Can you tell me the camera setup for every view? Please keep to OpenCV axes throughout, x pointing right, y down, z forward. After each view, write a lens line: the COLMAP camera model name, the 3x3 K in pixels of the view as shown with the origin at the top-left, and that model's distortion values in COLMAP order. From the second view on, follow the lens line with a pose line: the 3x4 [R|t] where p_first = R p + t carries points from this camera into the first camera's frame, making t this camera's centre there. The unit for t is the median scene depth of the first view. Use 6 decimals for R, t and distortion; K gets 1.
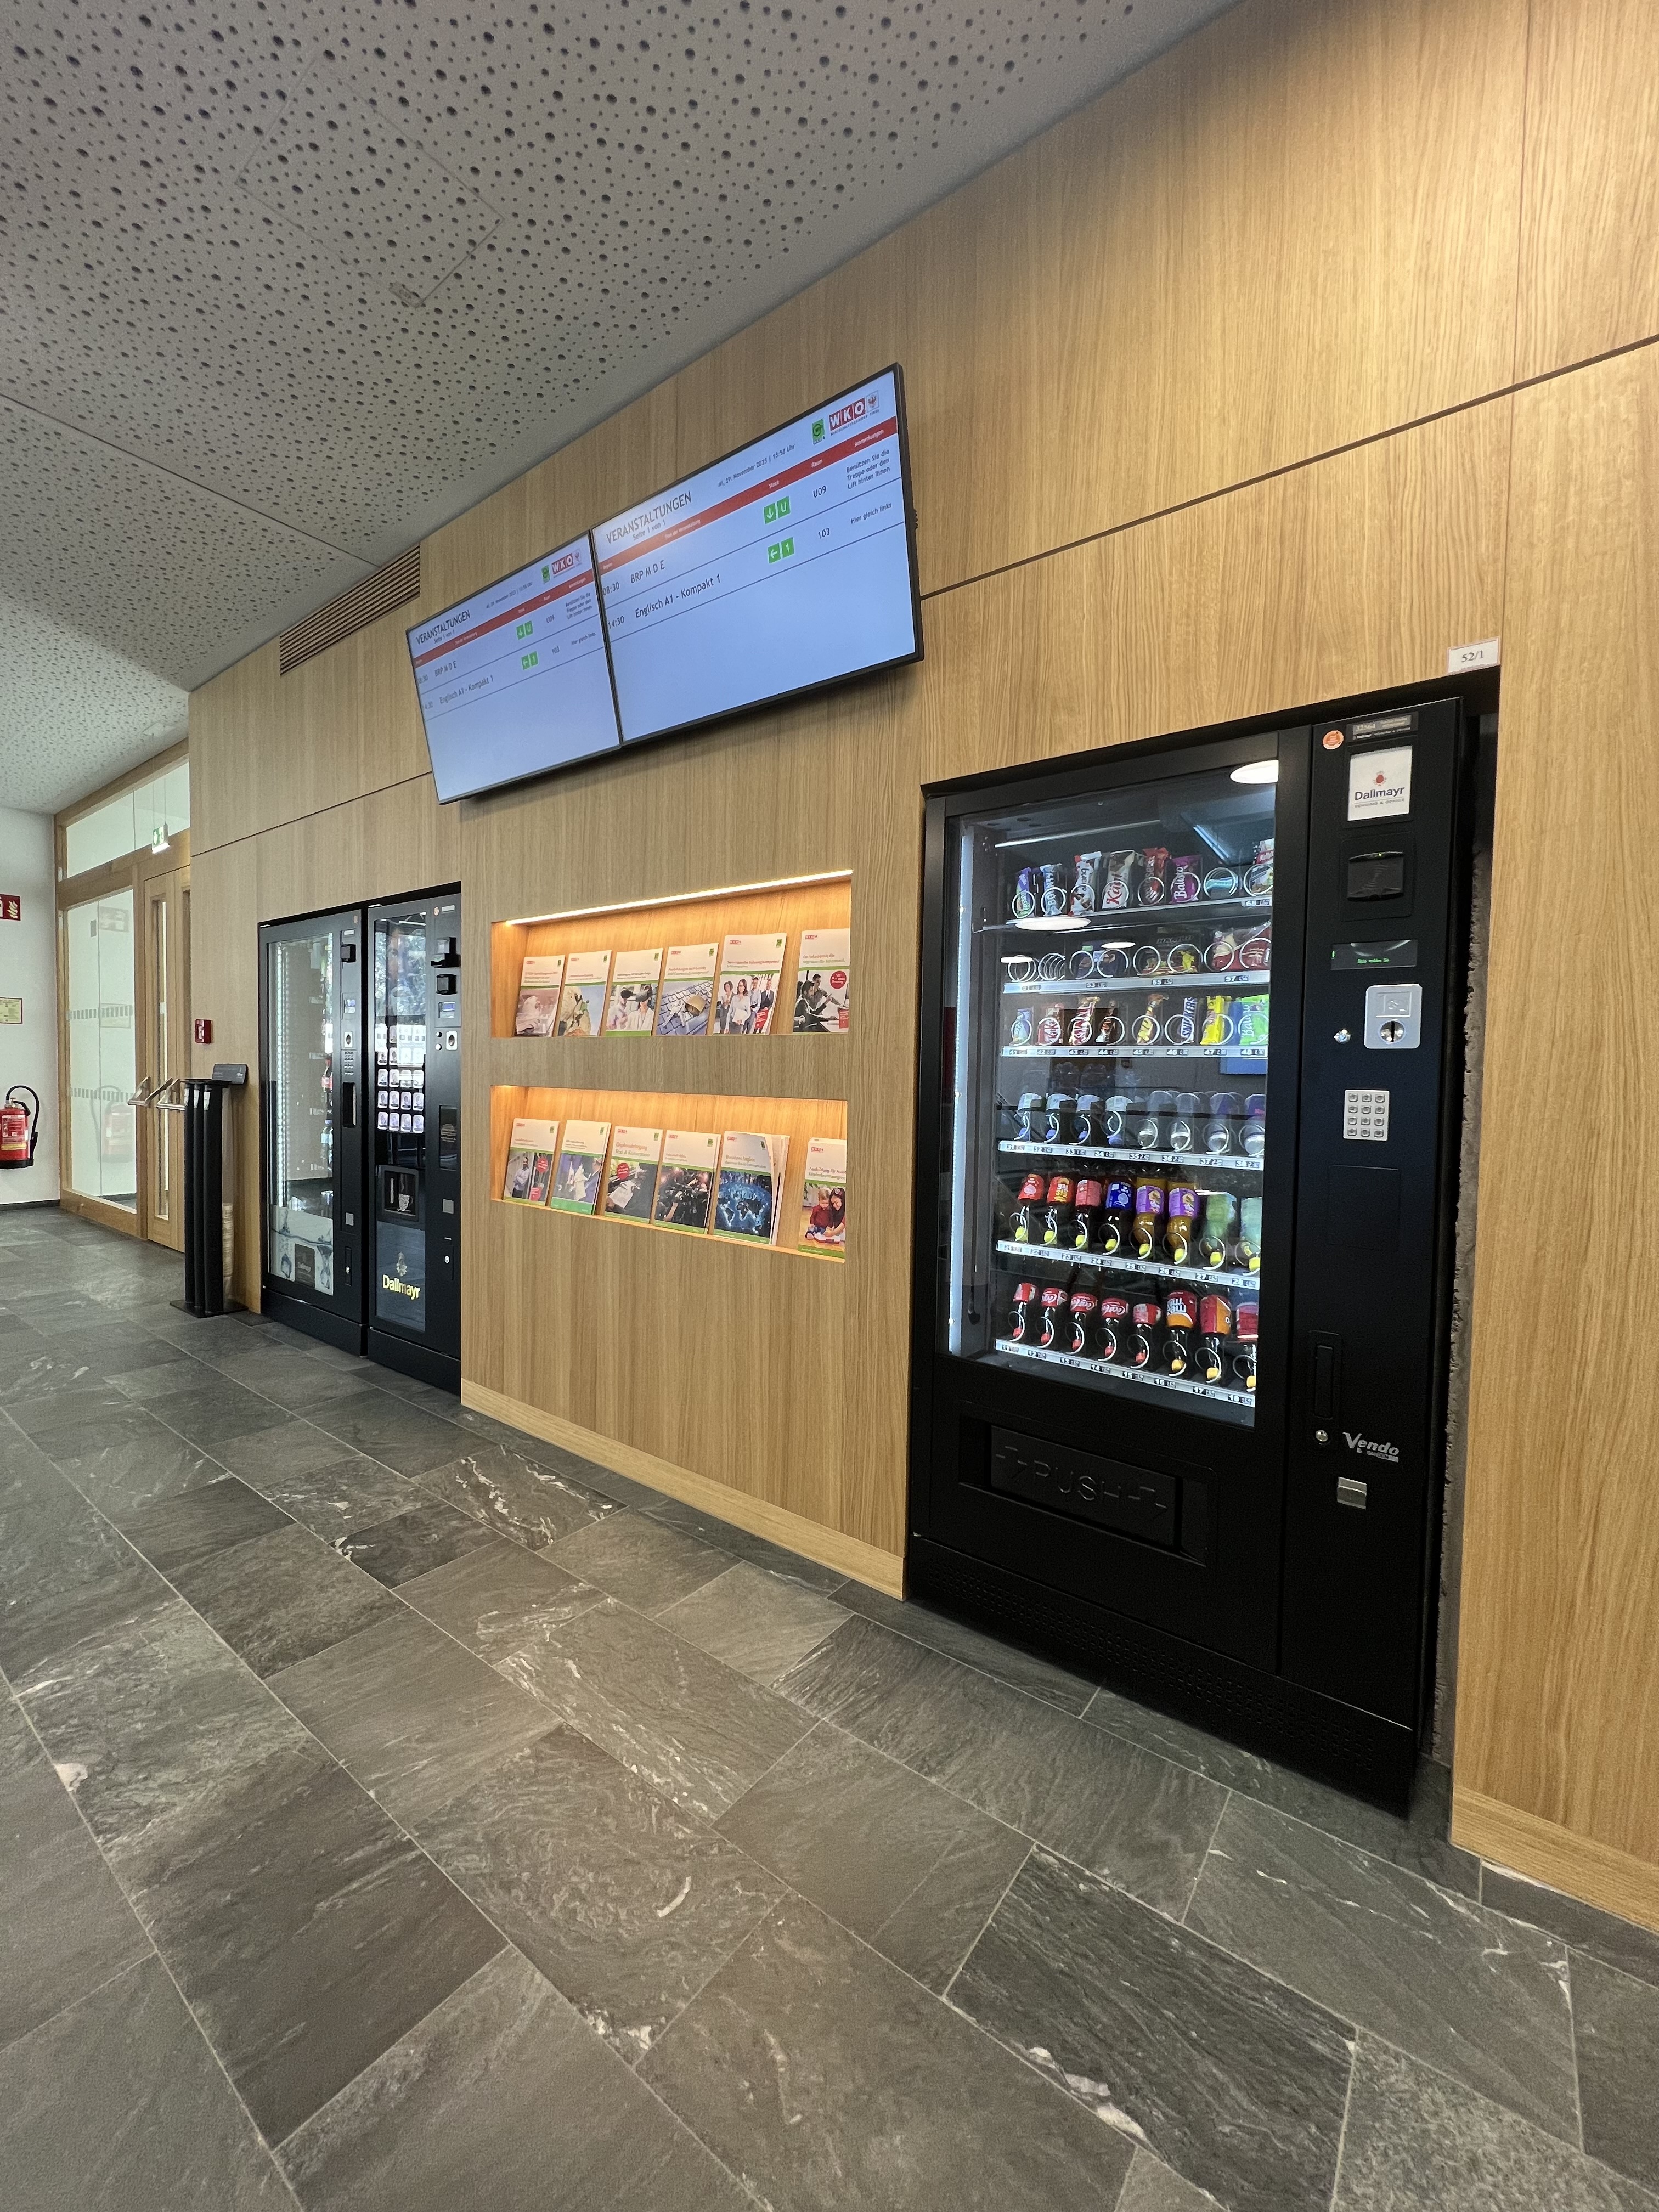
lens RADIAL K [[883.7, 0, 839.4], [0, 883.7, 1102.6], [0, 0, 1]] dist [-0.001679, -0.000710]
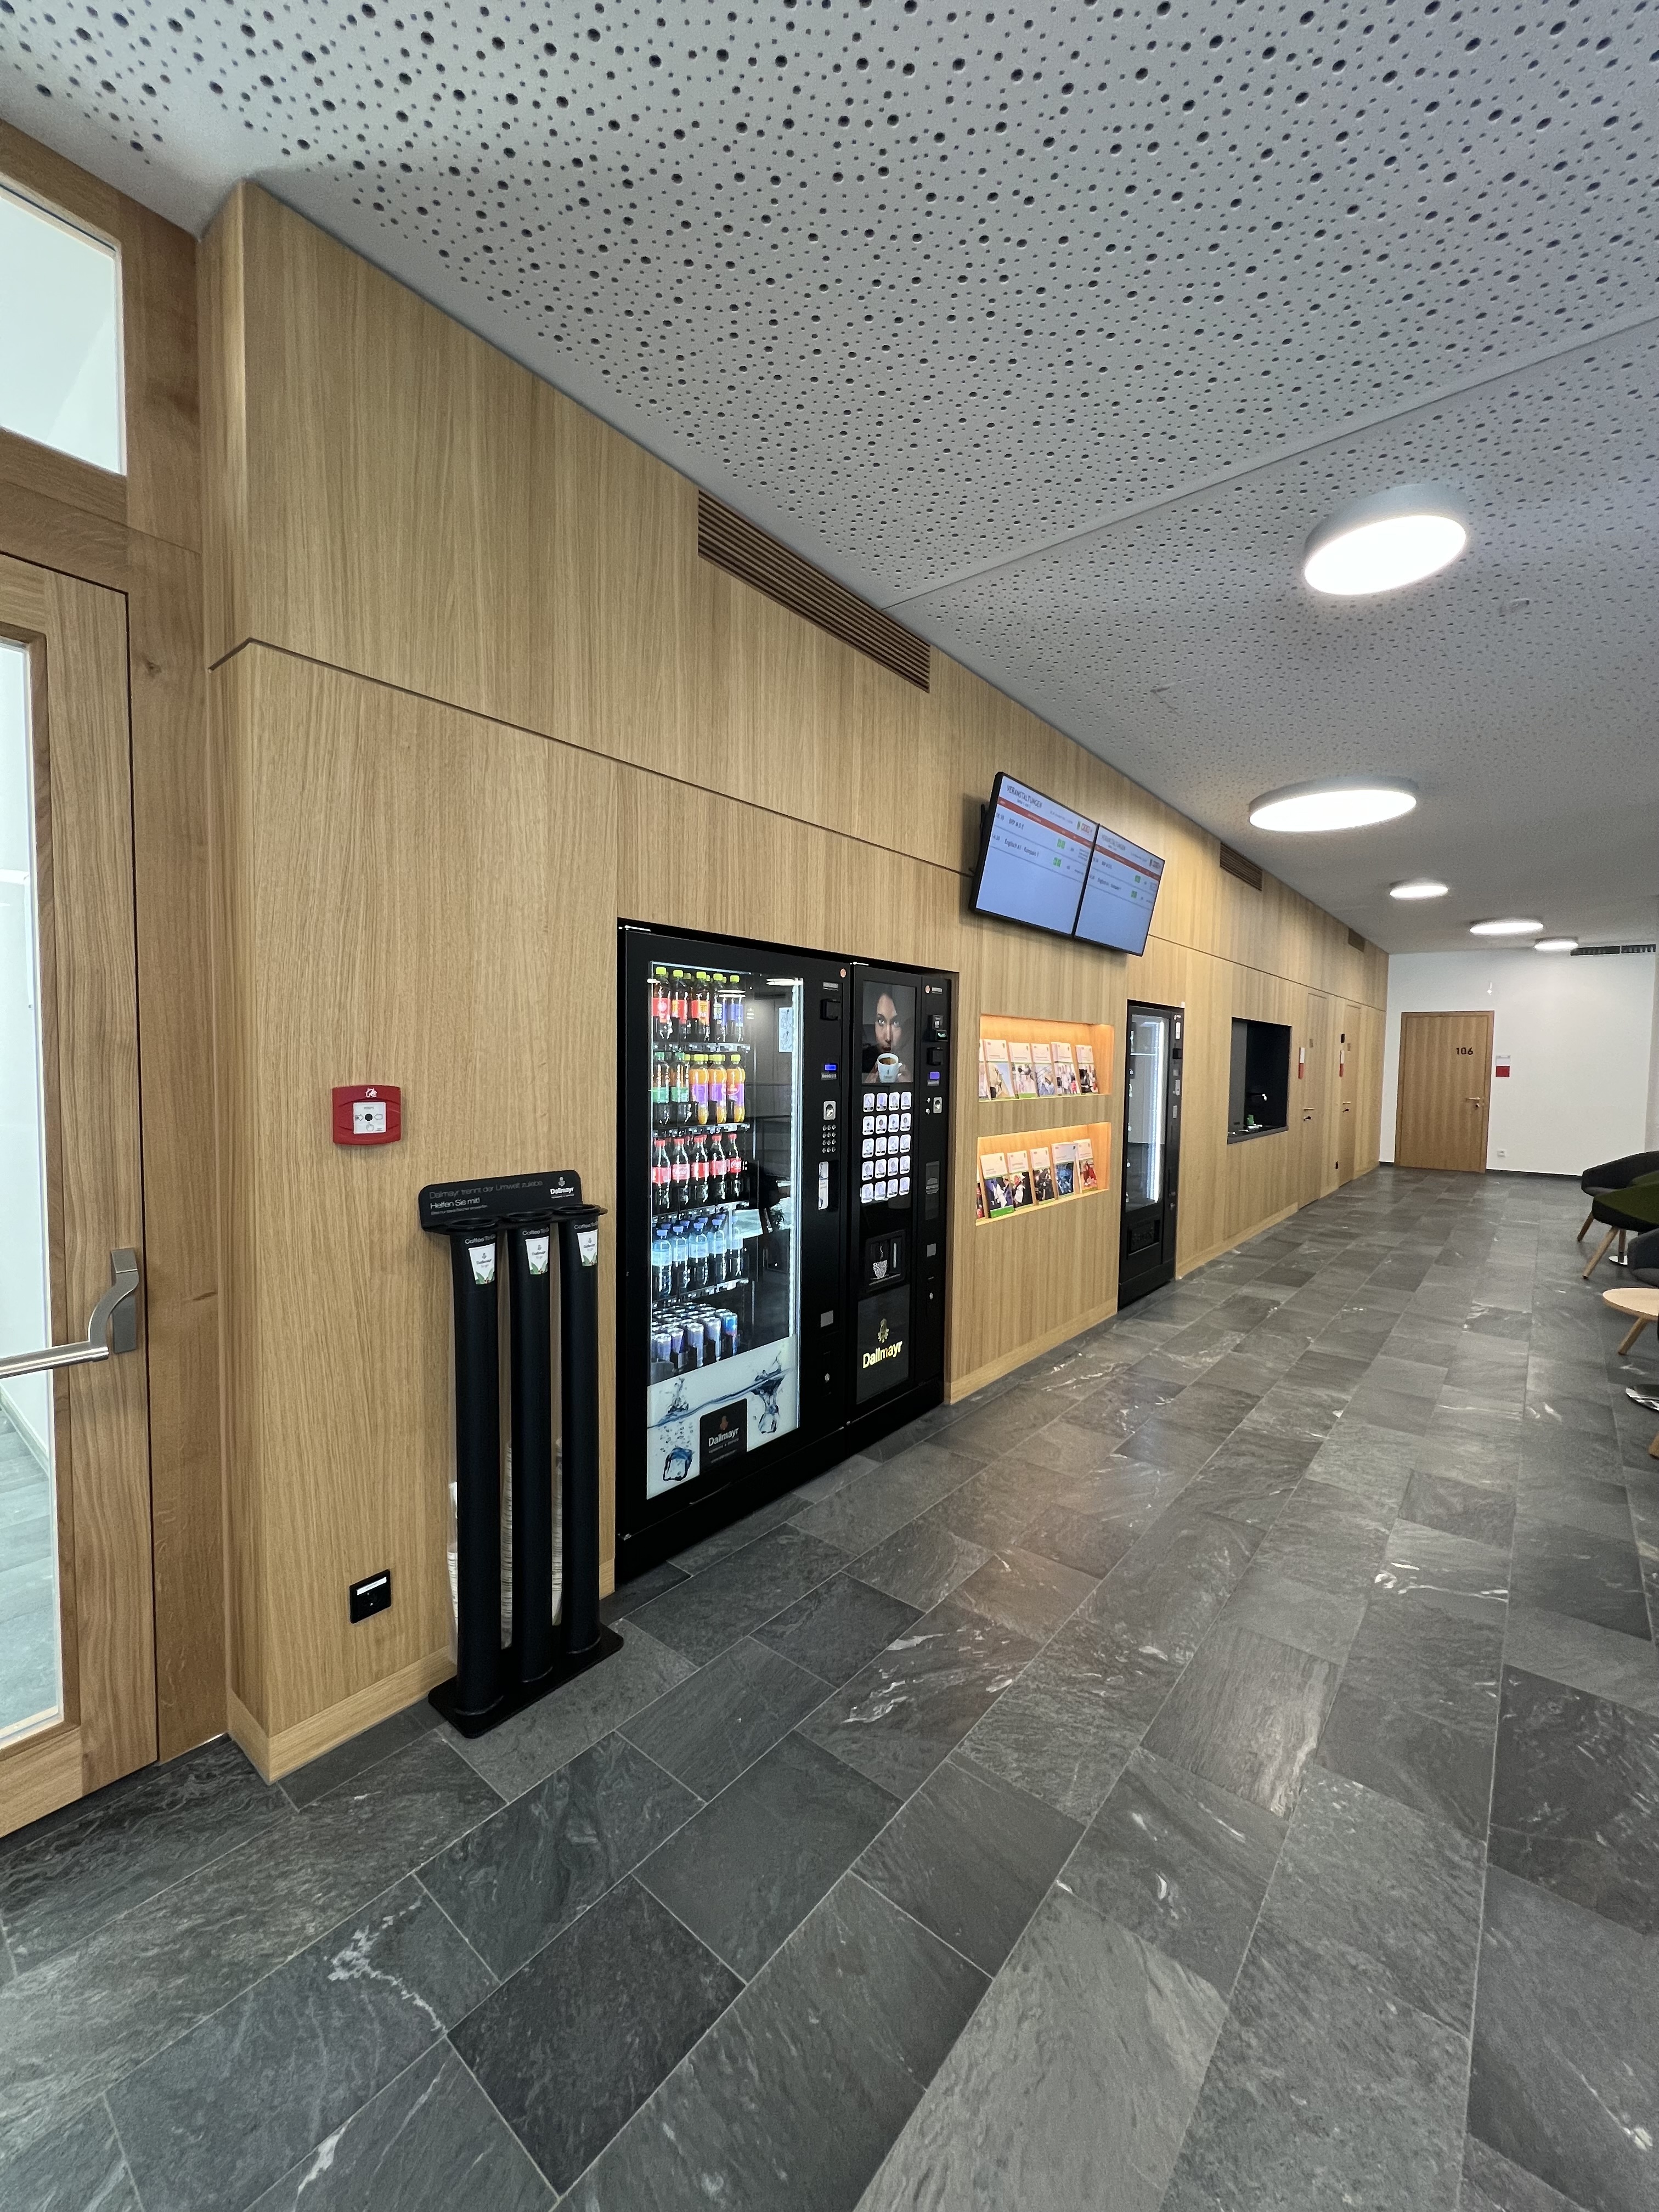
lens RADIAL K [[883.7, 0, 825.3], [0, 883.7, 1107.2], [0, 0, 1]] dist [-0.001679, -0.000710]
pose [[0.048625, -0.071220, 0.996275, -1.984739], [0.026860, 0.997187, 0.069975, -0.189552], [-0.998456, 0.023357, 0.050401, 1.355555]]
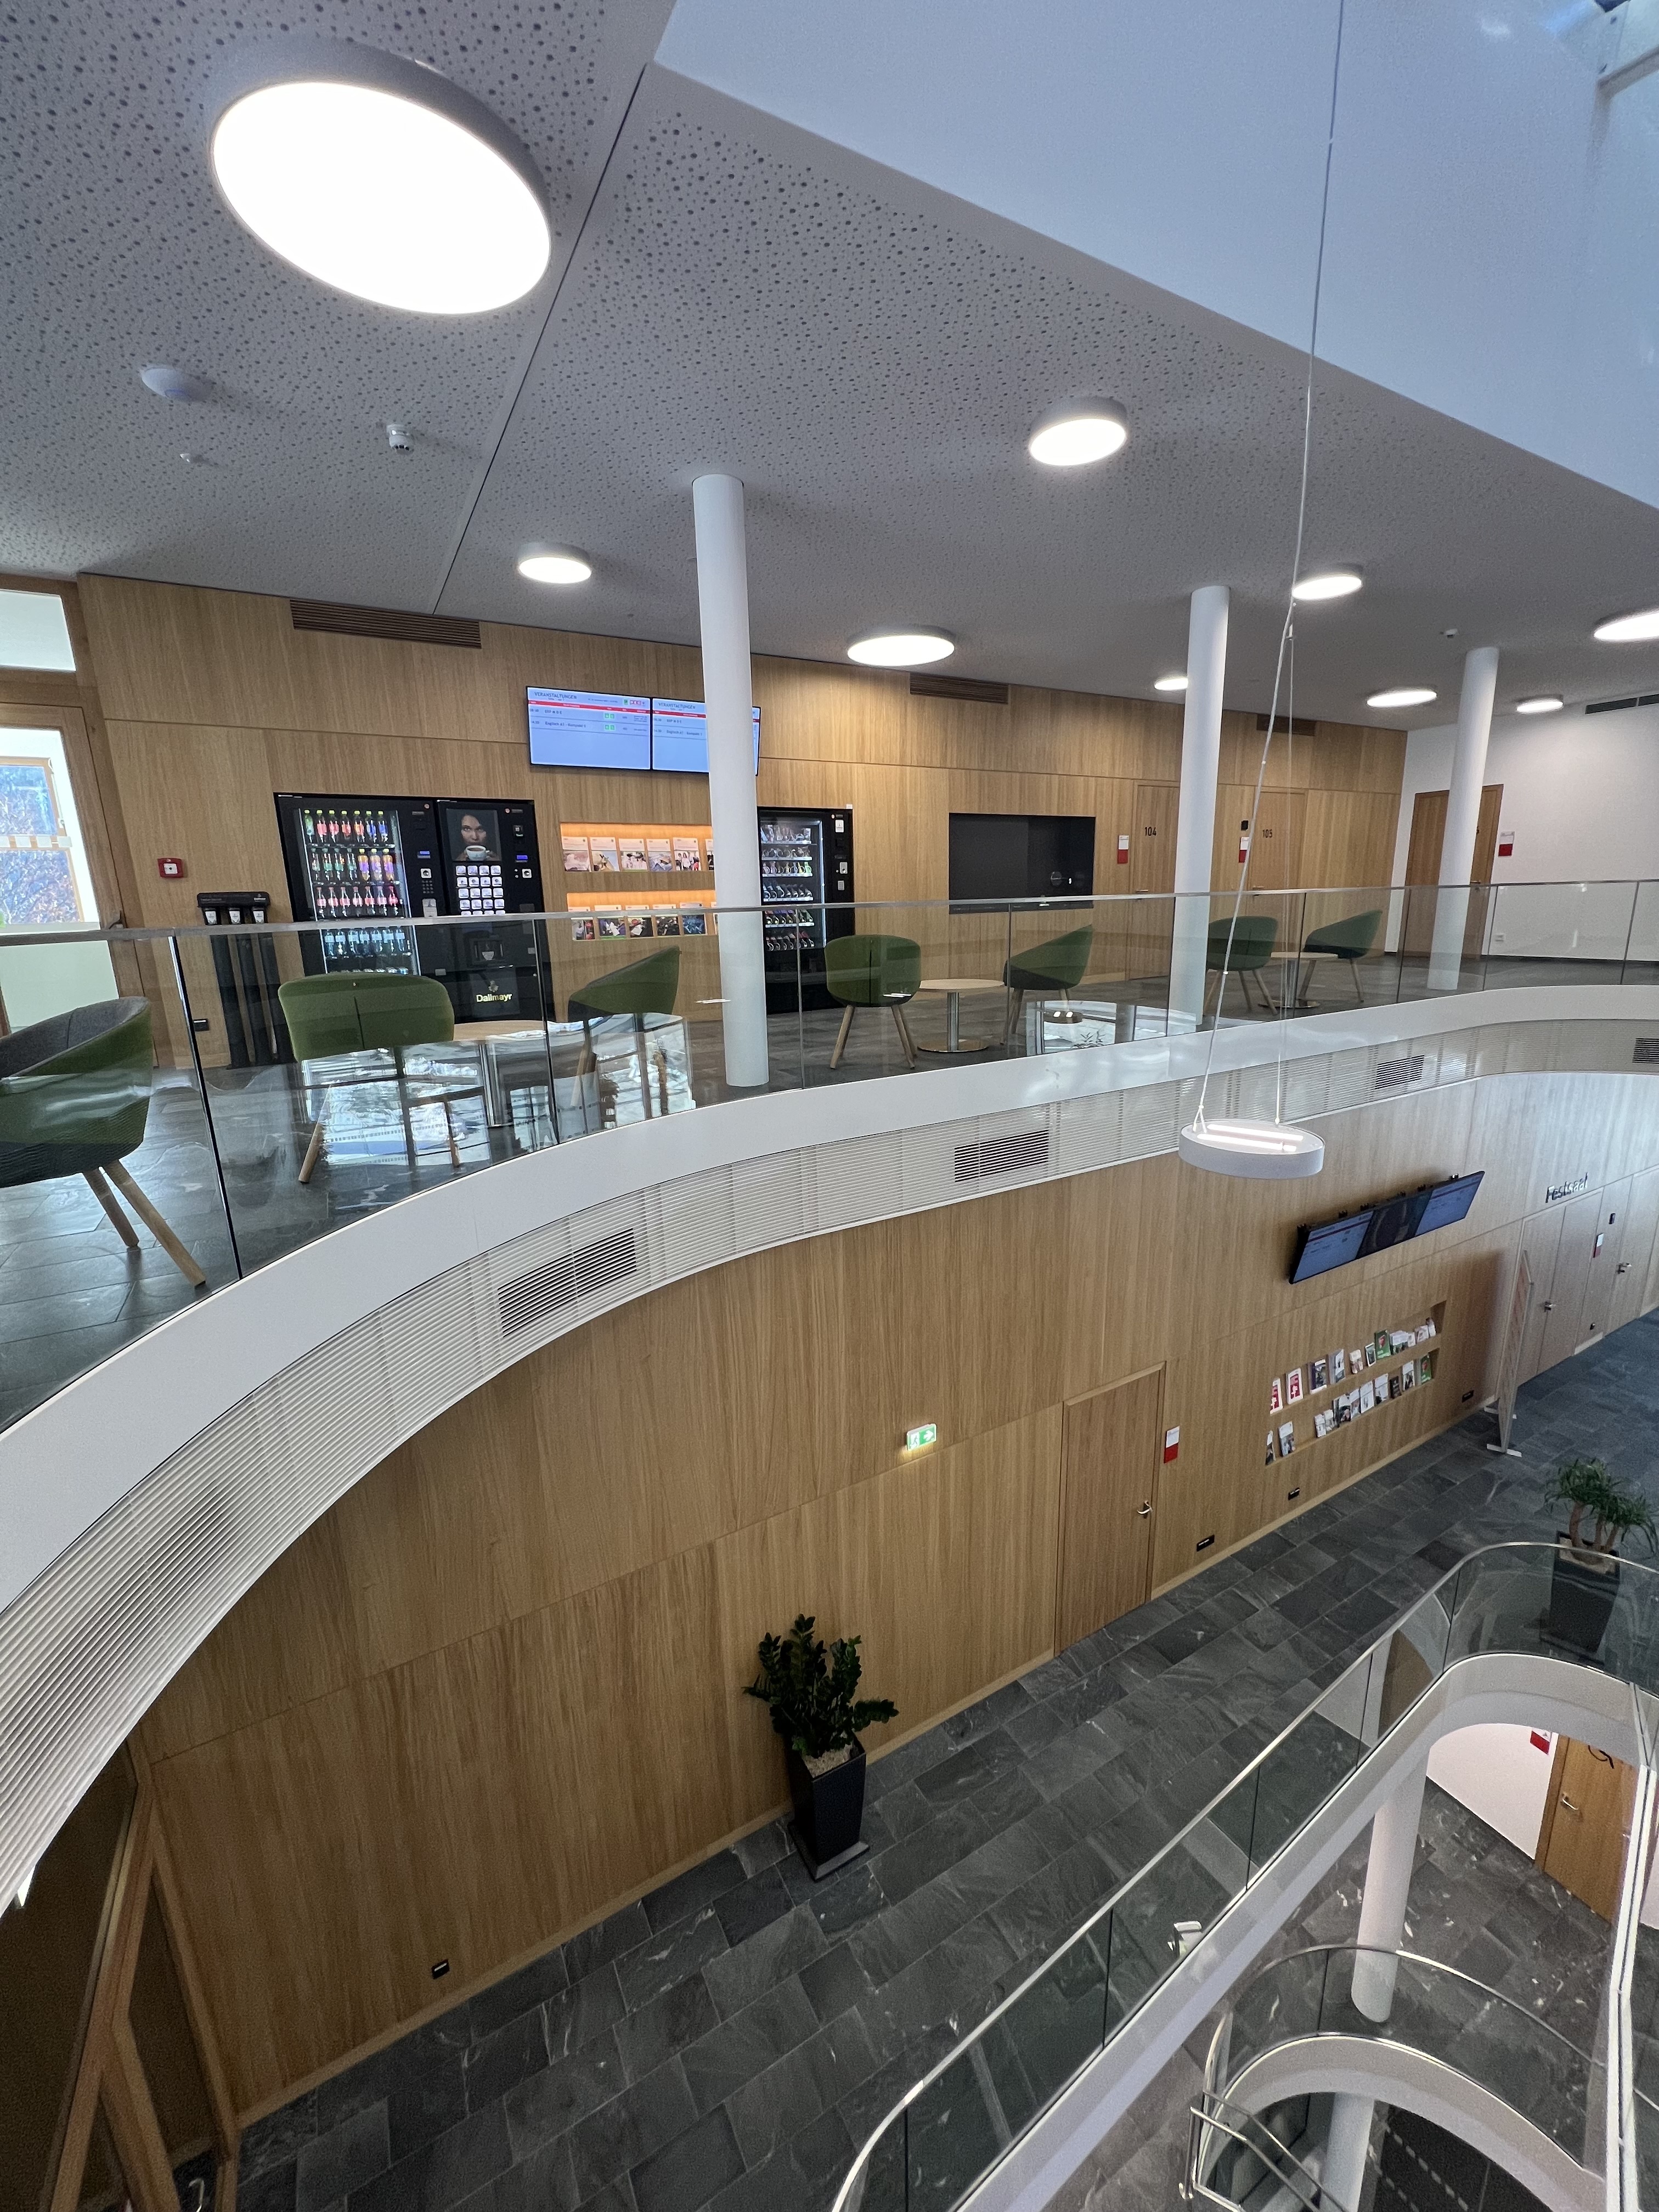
lens RADIAL K [[883.7, 0, 831.8], [0, 883.7, 1110.9], [0, 0, 1]] dist [-0.001679, -0.000710]
pose [[0.393098, -0.236243, 0.888630, -2.787802], [0.073246, 0.971405, 0.225847, 0.078651], [-0.916575, -0.023692, 0.399161, -0.733360]]
